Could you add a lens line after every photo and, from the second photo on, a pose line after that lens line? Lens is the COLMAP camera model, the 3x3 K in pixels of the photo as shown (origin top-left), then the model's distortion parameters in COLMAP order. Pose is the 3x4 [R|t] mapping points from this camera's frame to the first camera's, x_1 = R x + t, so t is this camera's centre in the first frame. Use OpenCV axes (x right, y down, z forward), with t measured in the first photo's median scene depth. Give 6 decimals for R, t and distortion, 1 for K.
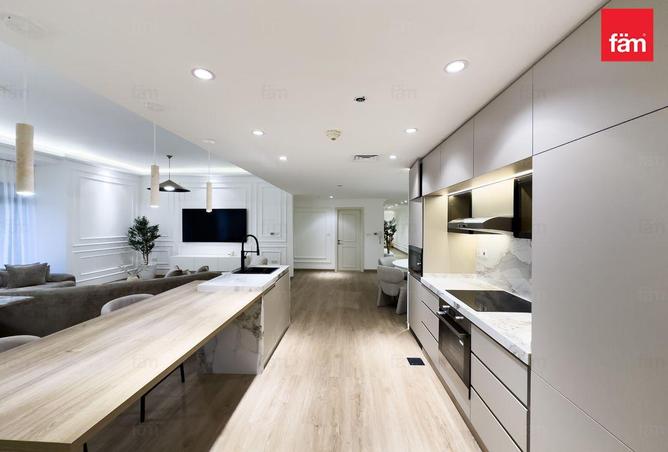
lens RADIAL K [[267.2, 0, 338.7], [0, 267.2, 224.9], [0, 0, 1]] dist [-0.011611, -0.000002]
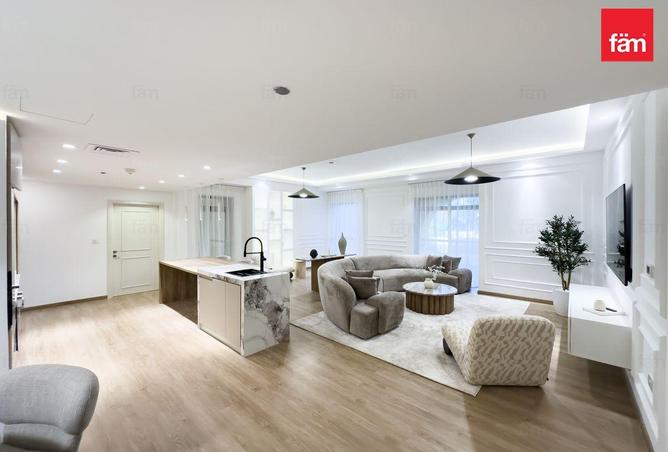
lens RADIAL K [[267.2, 0, 338.7], [0, 267.2, 224.9], [0, 0, 1]] dist [-0.011611, -0.000002]
pose [[-0.628208, 0.003508, -0.778037, 0.168222], [-0.003212, 0.999970, 0.007103, -0.011734], [0.778039, 0.006961, -0.628178, 1.162272]]
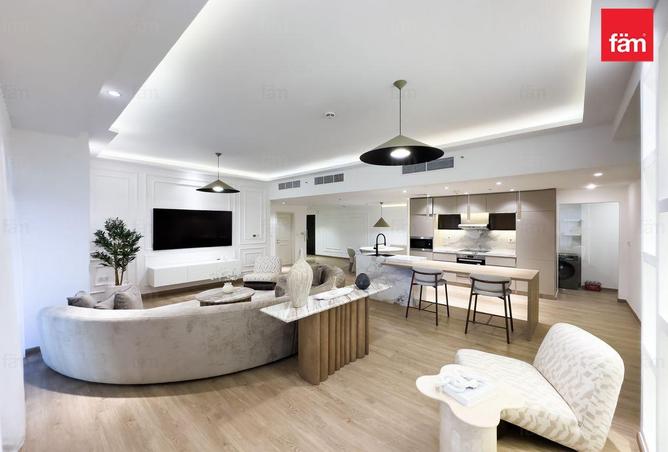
lens RADIAL K [[267.2, 0, 338.7], [0, 267.2, 224.9], [0, 0, 1]] dist [-0.011611, -0.000002]
pose [[0.636022, -0.003353, 0.771663, -1.090227], [0.005227, 0.999986, 0.000037, -0.011169], [-0.771653, 0.004010, 0.636031, 0.096254]]
